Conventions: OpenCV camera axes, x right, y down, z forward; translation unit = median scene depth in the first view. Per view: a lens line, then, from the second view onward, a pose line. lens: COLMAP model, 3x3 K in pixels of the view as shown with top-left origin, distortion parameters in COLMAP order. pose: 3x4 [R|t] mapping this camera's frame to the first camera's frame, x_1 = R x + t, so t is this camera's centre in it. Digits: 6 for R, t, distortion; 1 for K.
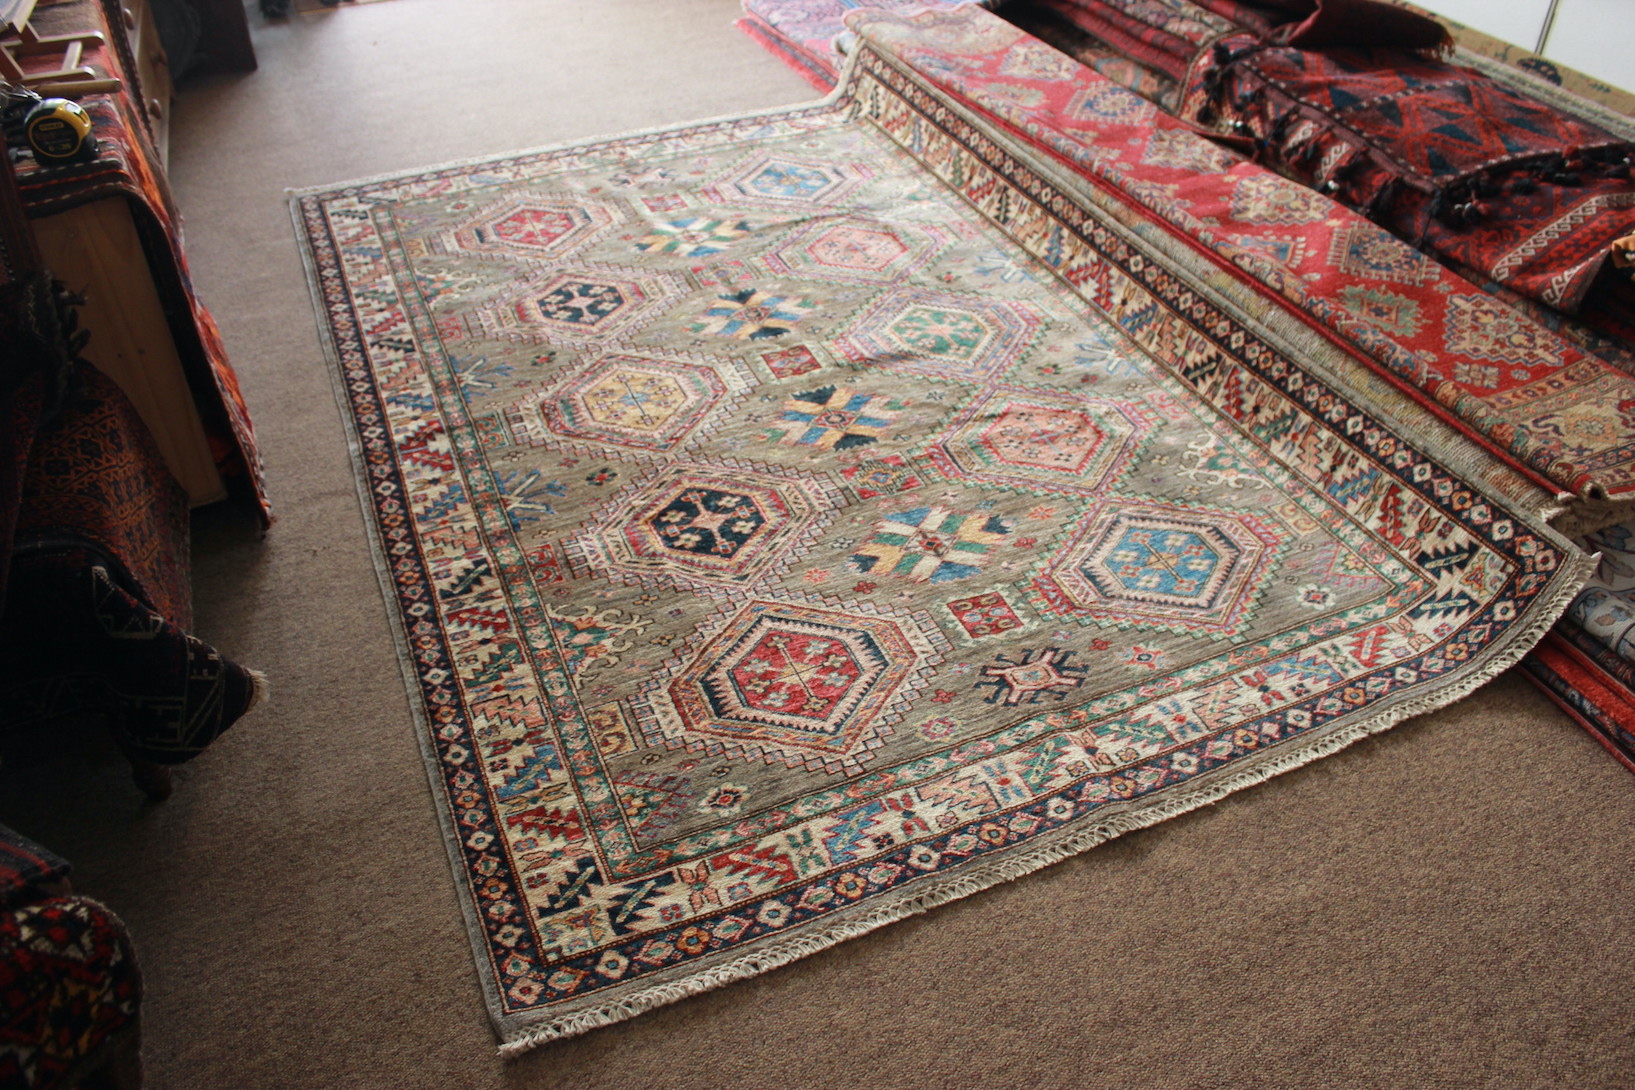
lens RADIAL K [[1358.9, 0, 838.8], [0, 1358.9, 540.6], [0, 0, 1]] dist [-0.169738, 0.145109]
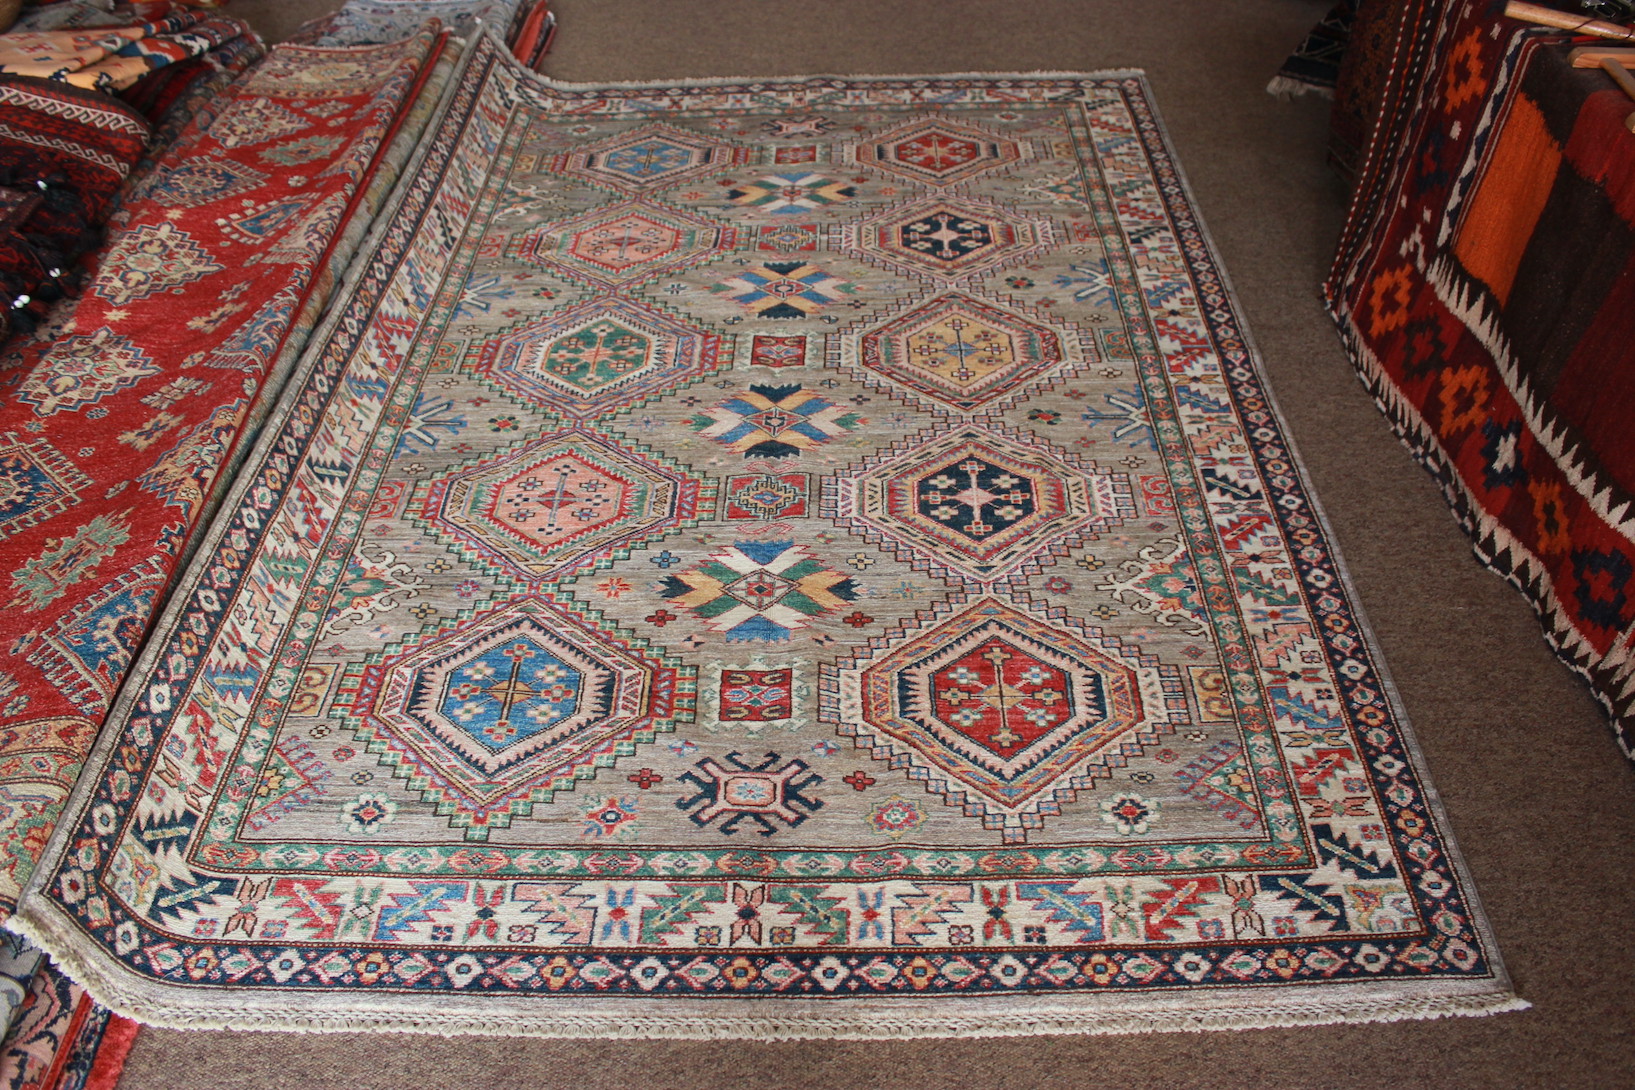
lens RADIAL K [[1358.9, 0, 838.8], [0, 1358.9, 540.6], [0, 0, 1]] dist [-0.169738, 0.145109]
pose [[-0.913773, -0.256961, 0.314626, -0.526428], [0.264663, 0.210985, 0.940978, -1.280378], [-0.308176, 0.943110, -0.124785, 1.659013]]
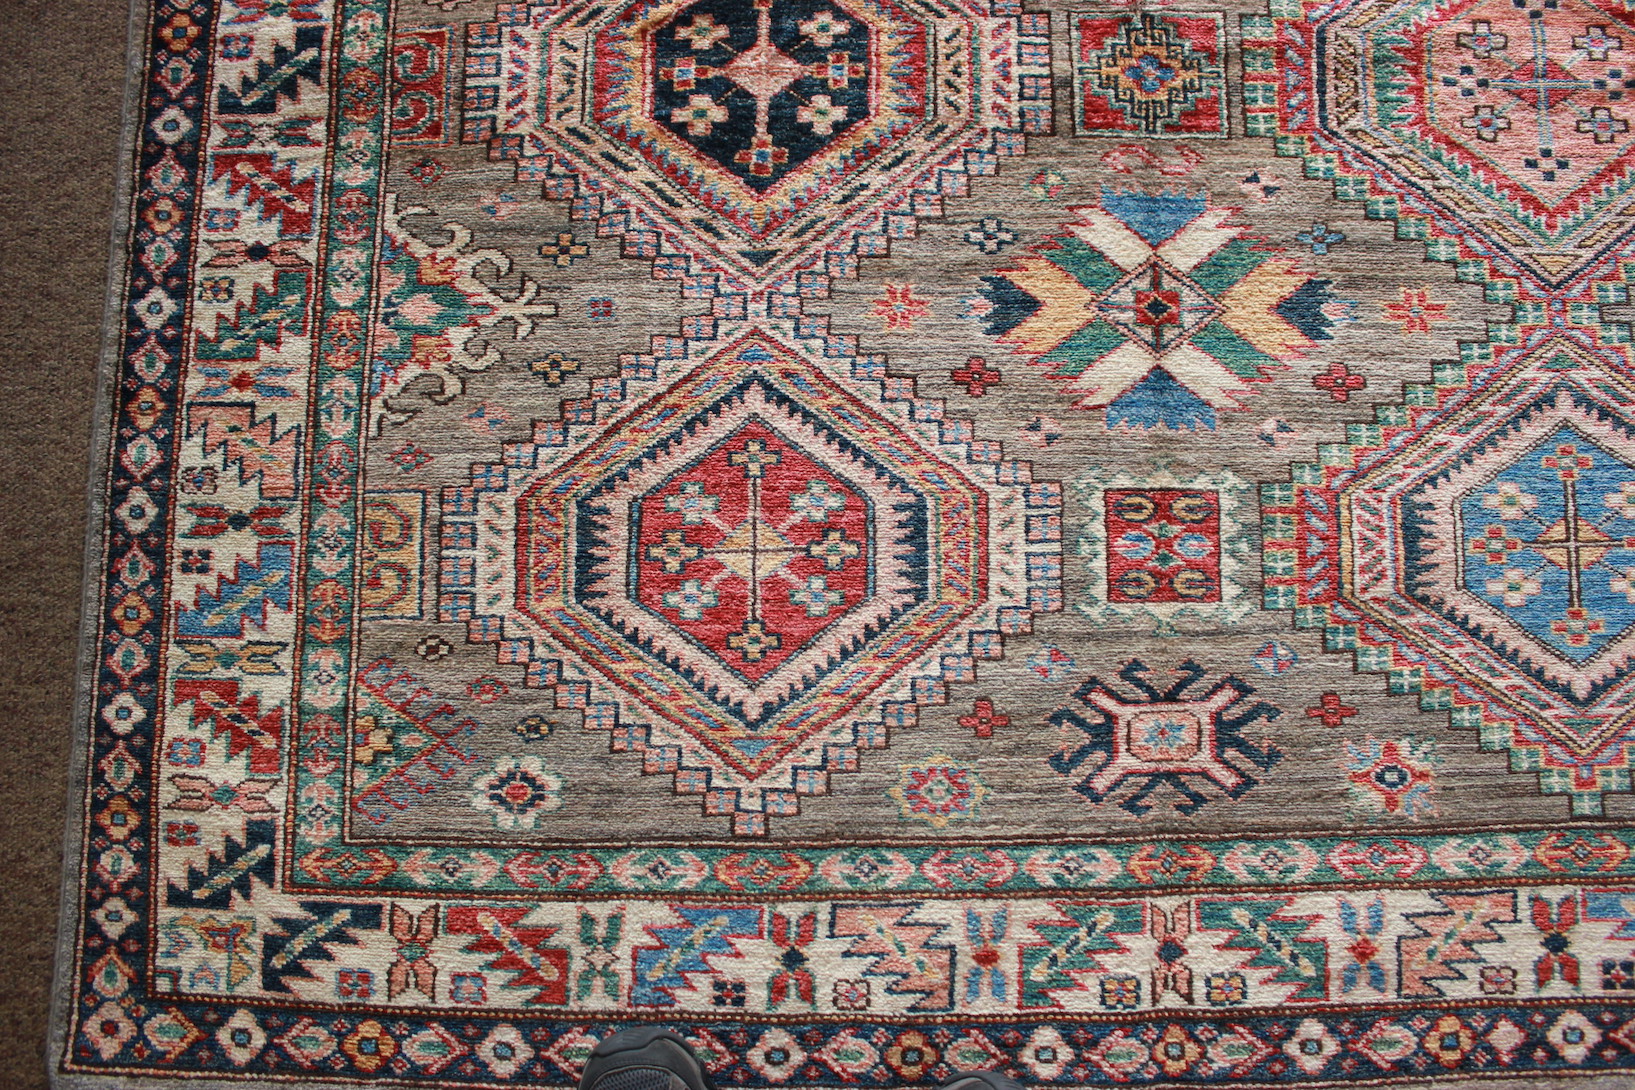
lens RADIAL K [[1358.9, 0, 838.8], [0, 1358.9, 540.6], [0, 0, 1]] dist [-0.169738, 0.145109]
pose [[0.914685, 0.398882, -0.065157, 0.032042], [-0.237217, 0.660354, 0.712503, -0.290473], [0.327231, -0.636259, 0.698637, 0.657122]]
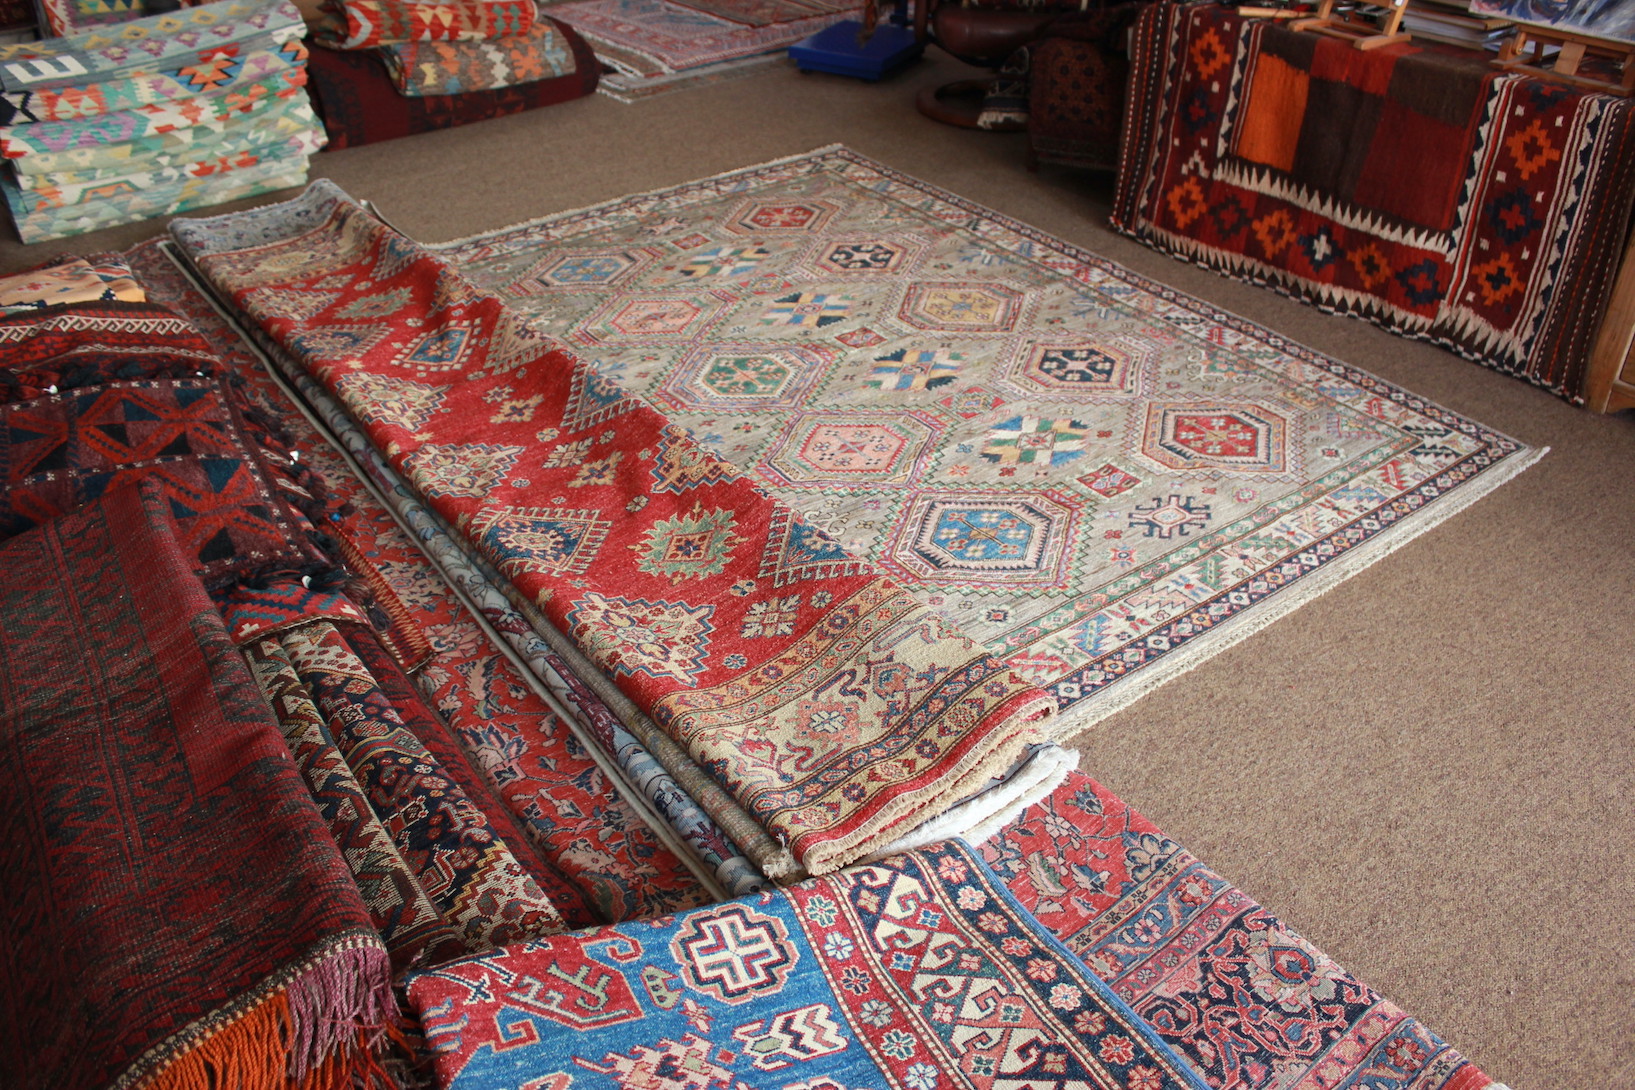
lens RADIAL K [[1310.5, 0, 833.8], [0, 1310.5, 548.9], [0, 0, 1]] dist [-0.160875, 0.116385]
pose [[-0.977182, 0.123732, -0.172646, 0.292156], [-0.128396, 0.303411, 0.944170, -1.606779], [0.169206, 0.944792, -0.280601, 2.048451]]
